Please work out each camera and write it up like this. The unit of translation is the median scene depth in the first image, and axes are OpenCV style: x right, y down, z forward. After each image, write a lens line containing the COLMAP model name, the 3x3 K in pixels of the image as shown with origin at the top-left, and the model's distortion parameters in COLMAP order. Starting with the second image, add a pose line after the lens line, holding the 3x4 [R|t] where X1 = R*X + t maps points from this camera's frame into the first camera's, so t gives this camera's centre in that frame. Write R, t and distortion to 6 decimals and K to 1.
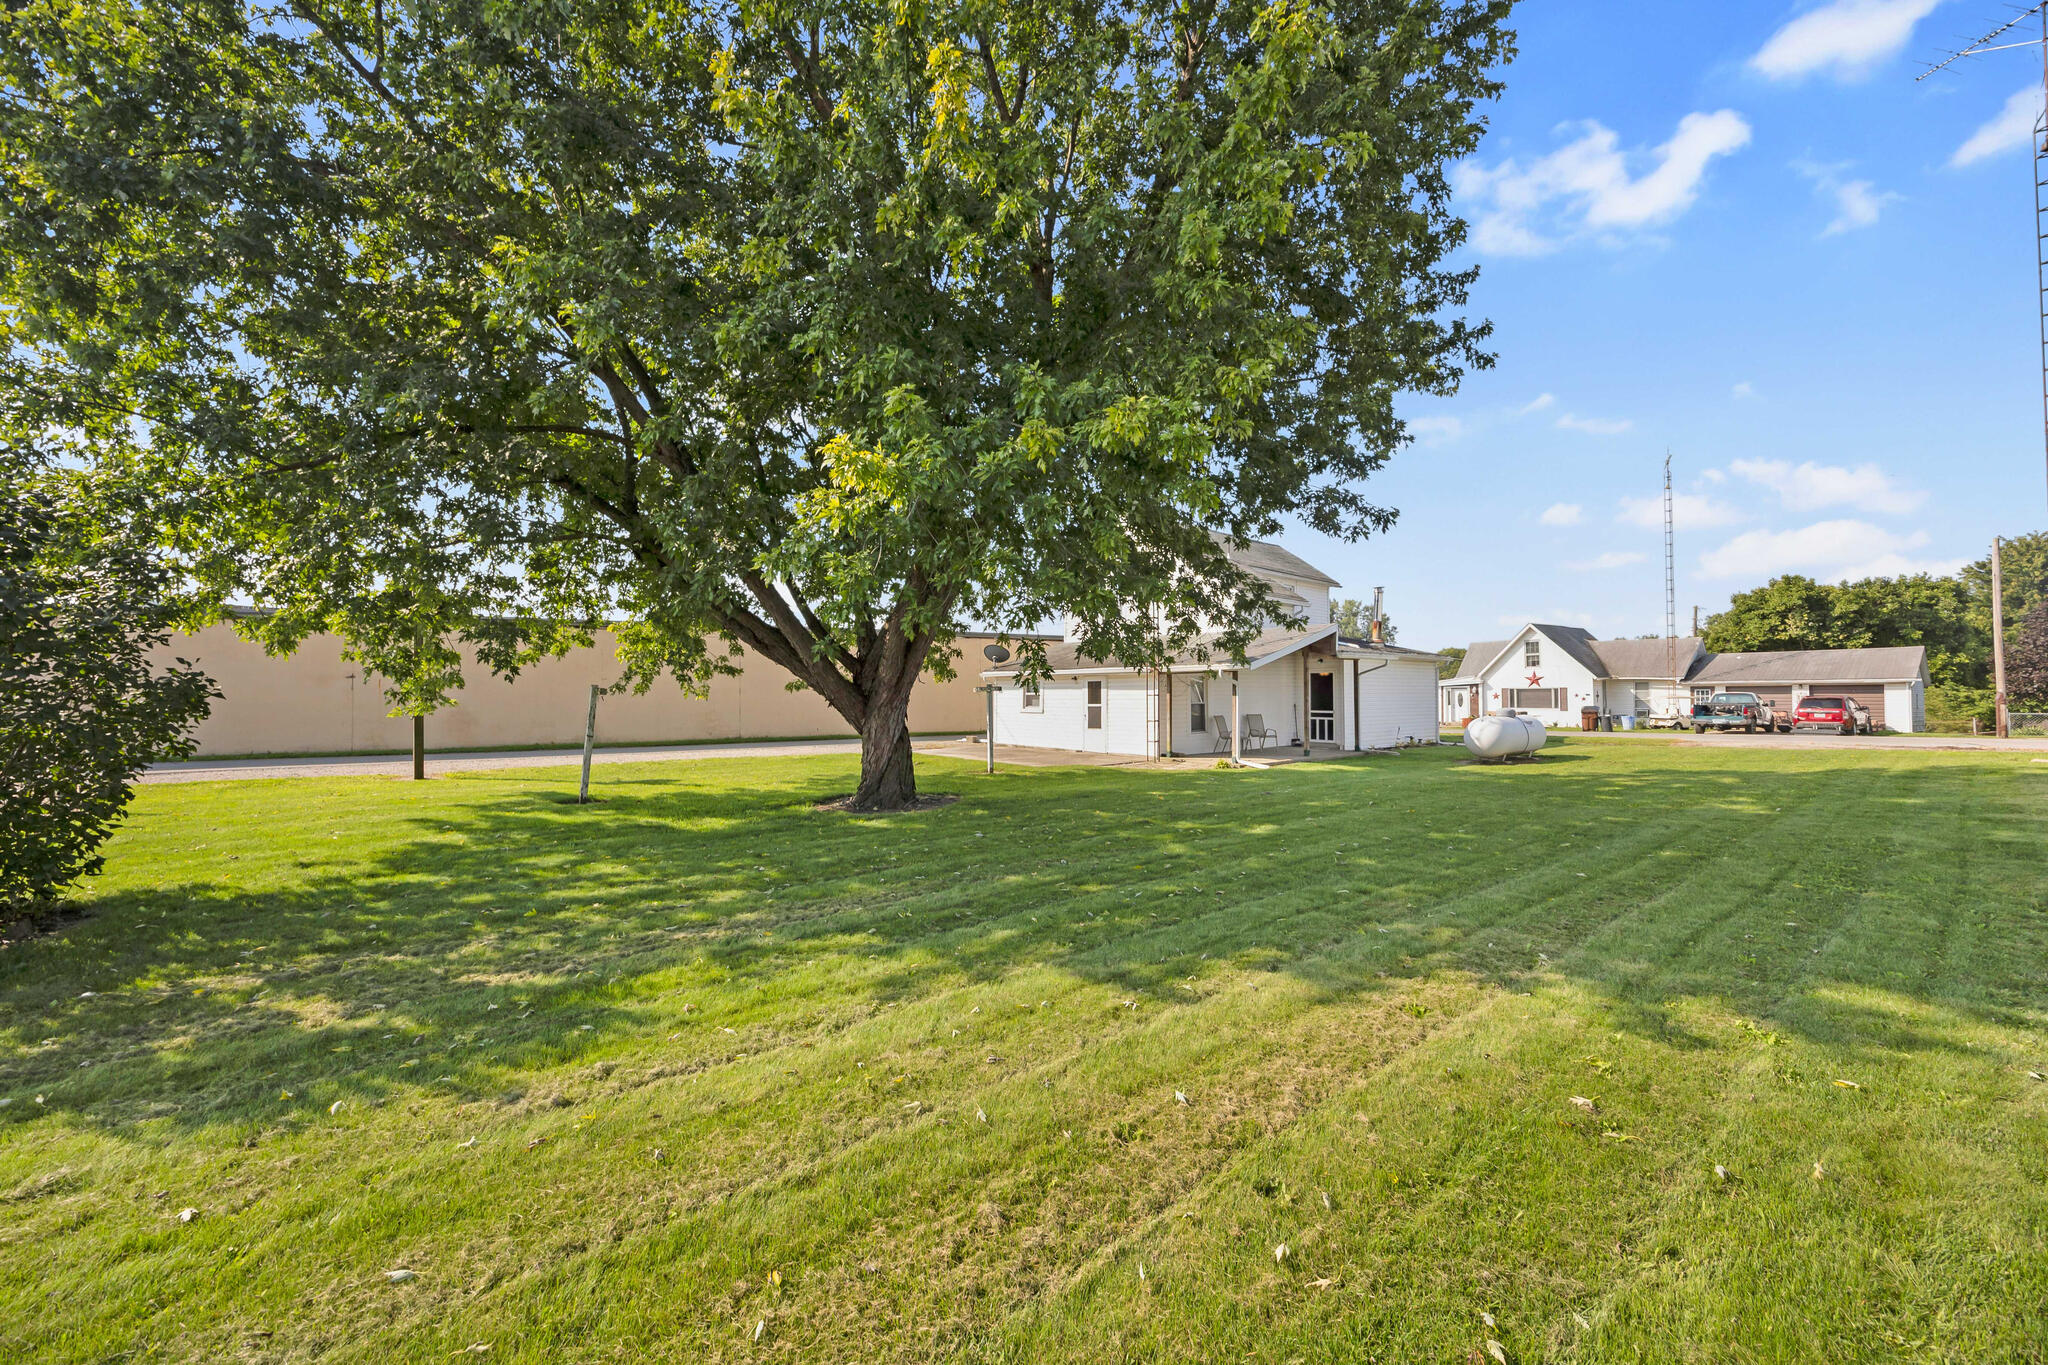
lens RADIAL K [[793.1, 0, 1031.7], [0, 793.1, 675.2], [0, 0, 1]] dist [-0.005503, 0.000159]
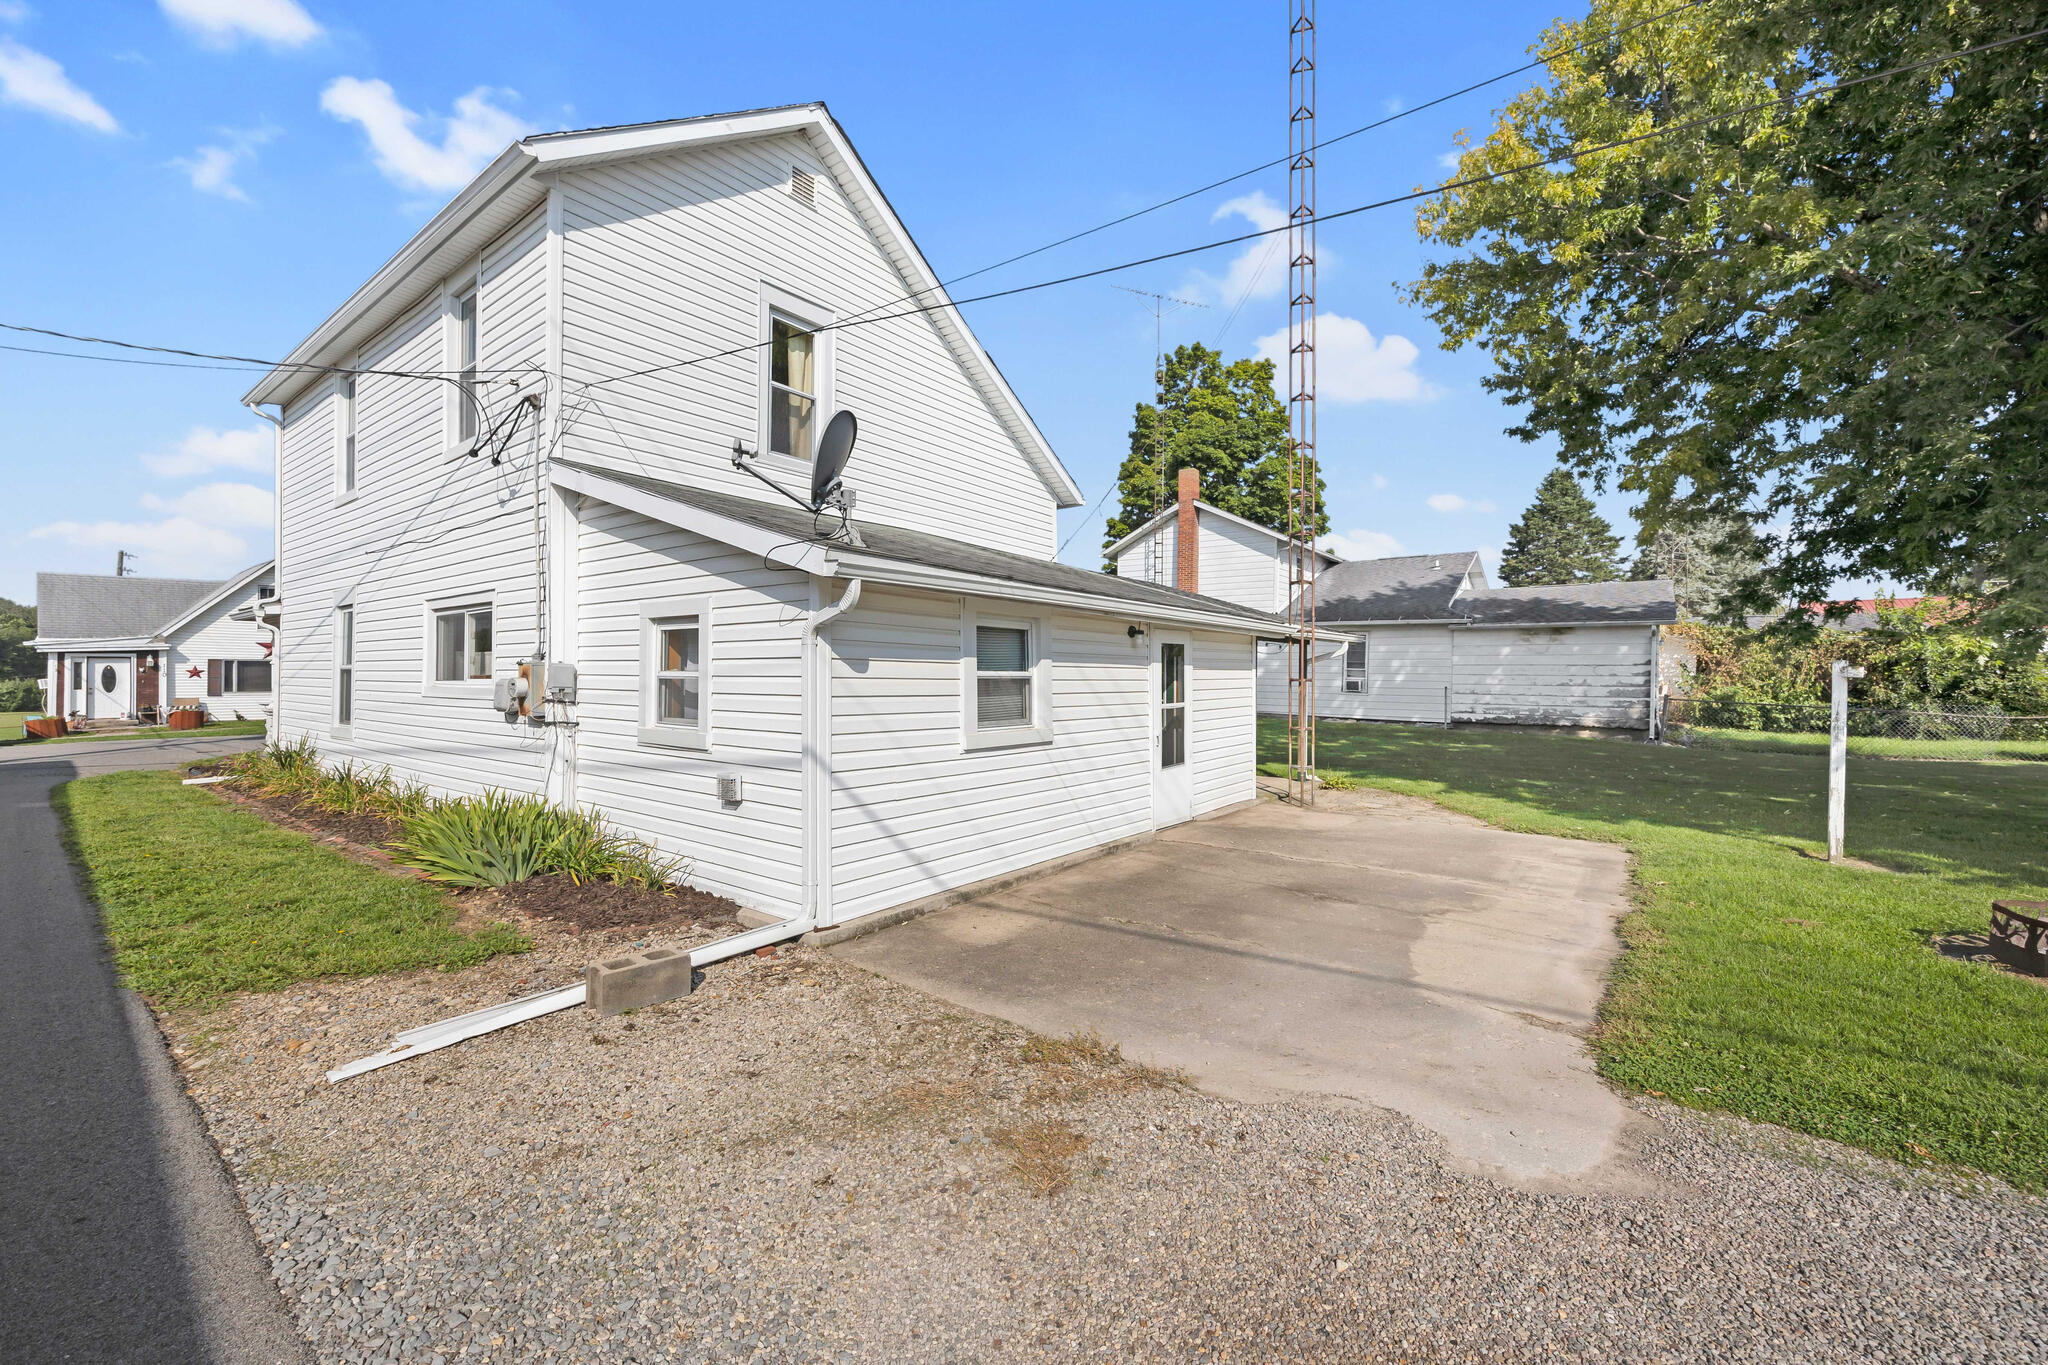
lens RADIAL K [[793.1, 0, 1031.7], [0, 793.1, 675.2], [0, 0, 1]] dist [-0.005503, 0.000159]
pose [[-0.209909, -0.002677, 0.977717, -0.133488], [-0.030290, 0.999534, -0.003767, 0.012117], [-0.977252, -0.030406, -0.209892, 0.532524]]
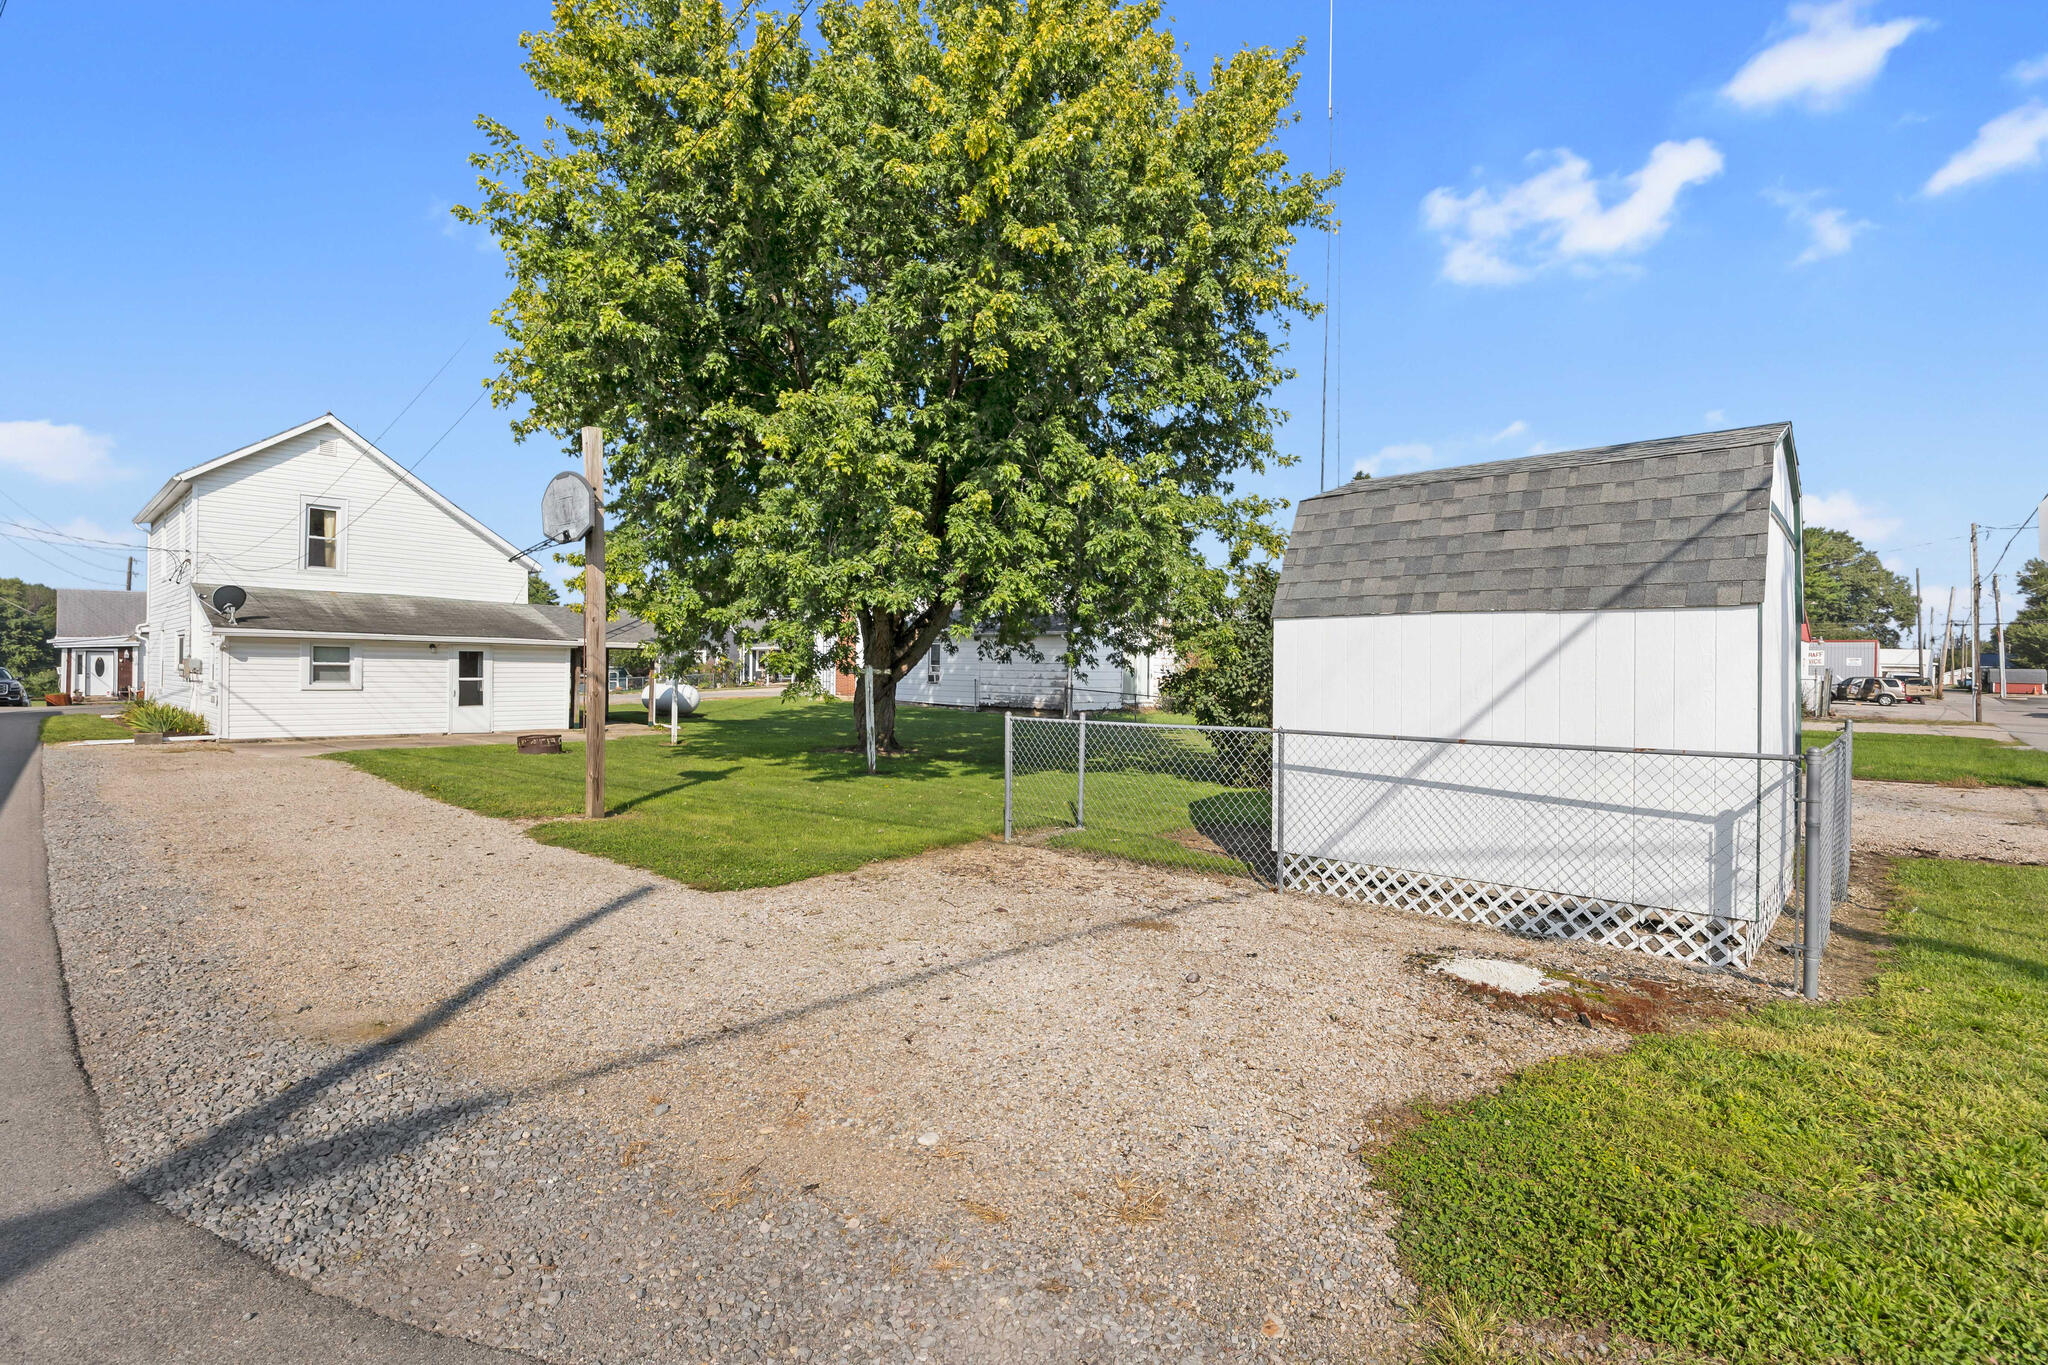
lens RADIAL K [[1009.1, 0, 1023.8], [0, 1009.1, 673.8], [0, 0, 1]] dist [0.001510, 0.000193]
pose [[-0.059886, -0.003962, 0.998197, -0.489097], [-0.037844, 0.999282, 0.001696, 0.003332], [-0.997488, -0.037674, -0.059993, 0.214684]]
